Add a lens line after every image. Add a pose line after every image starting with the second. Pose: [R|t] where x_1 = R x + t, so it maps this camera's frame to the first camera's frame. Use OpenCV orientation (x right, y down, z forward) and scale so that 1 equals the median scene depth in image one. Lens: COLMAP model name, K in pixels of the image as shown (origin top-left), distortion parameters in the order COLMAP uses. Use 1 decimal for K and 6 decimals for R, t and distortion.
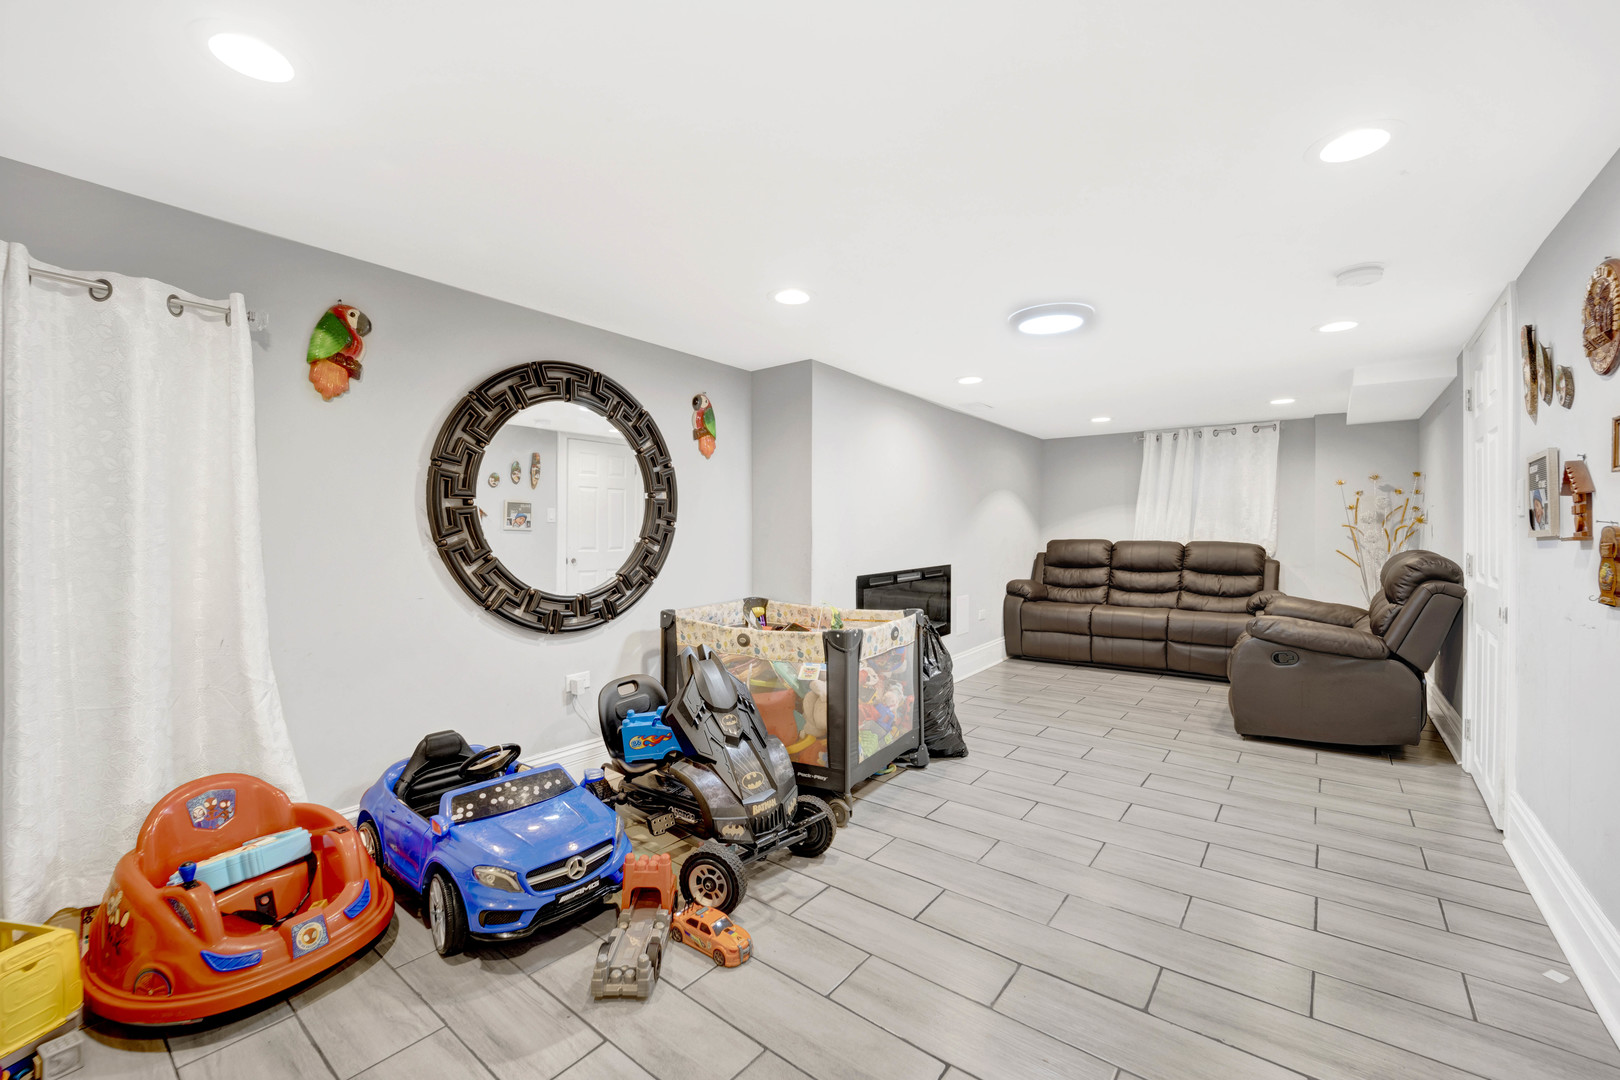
lens RADIAL K [[679.5, 0, 810.0], [0, 679.5, 540.0], [0, 0, 1]] dist [-0.000278, -0.005724]
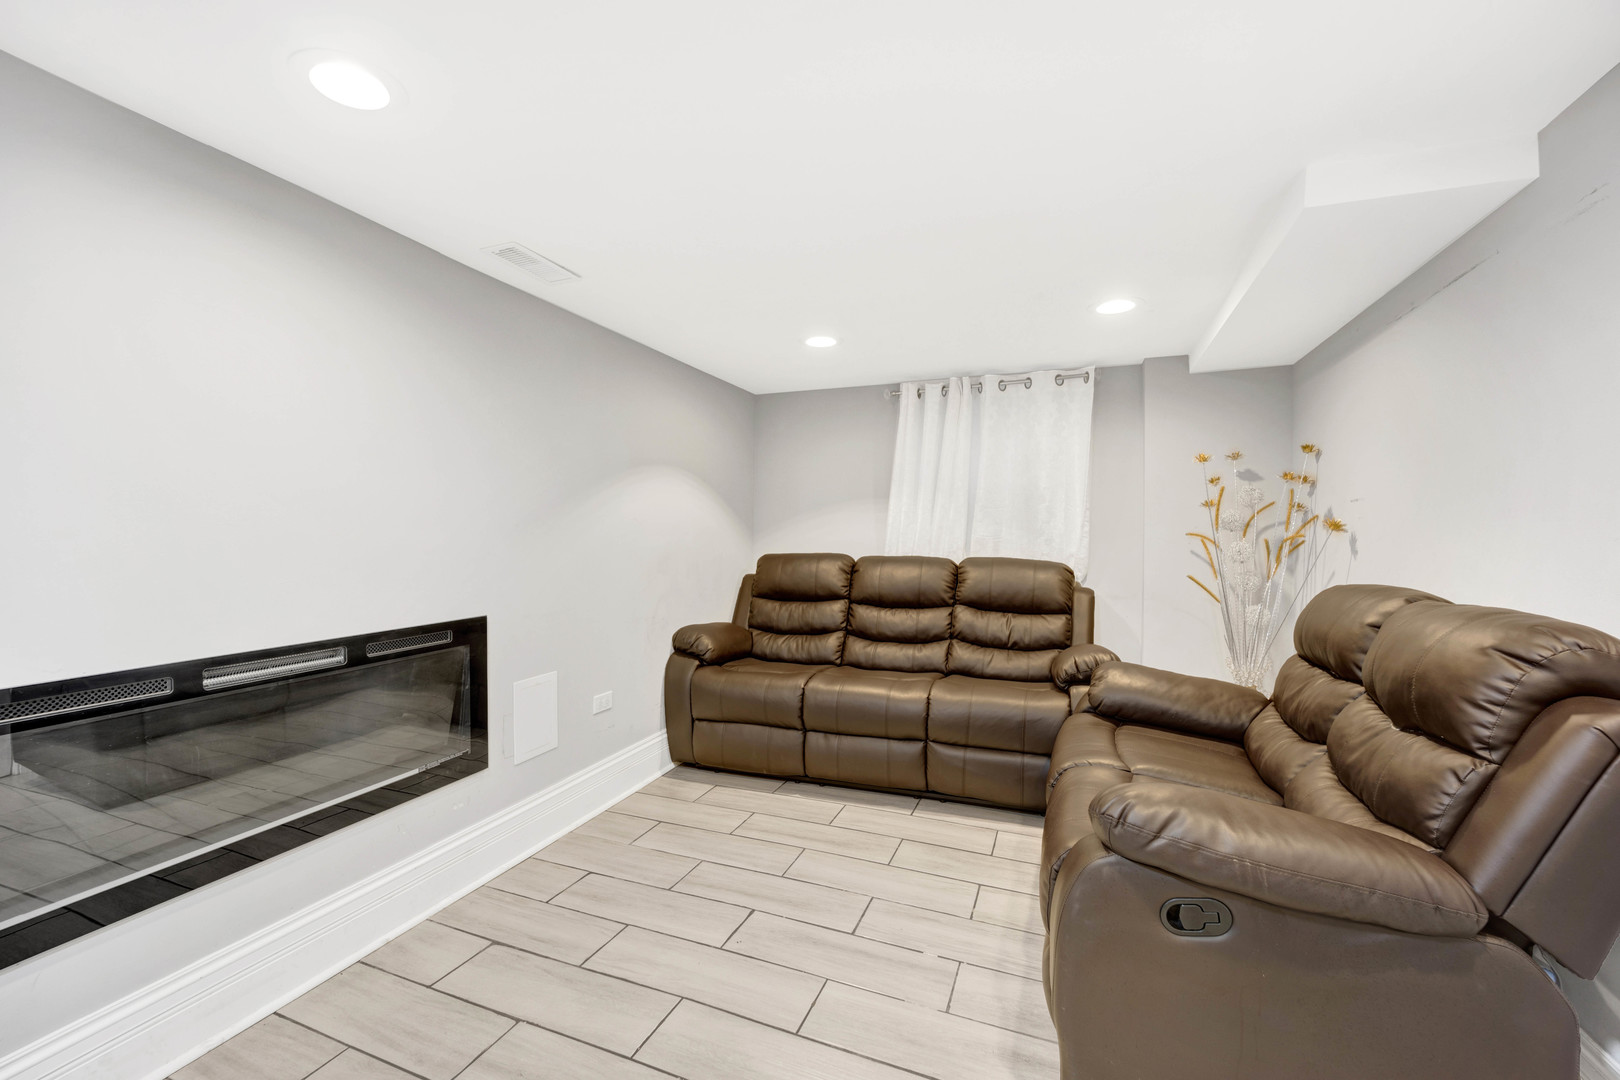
lens RADIAL K [[679.5, 0, 810.0], [0, 679.5, 540.0], [0, 0, 1]] dist [-0.000278, -0.005724]
pose [[0.962024, 0.002255, 0.272956, 0.257031], [-0.000414, 0.999977, -0.006801, -0.010294], [-0.272965, 0.006429, 0.962002, 0.447877]]
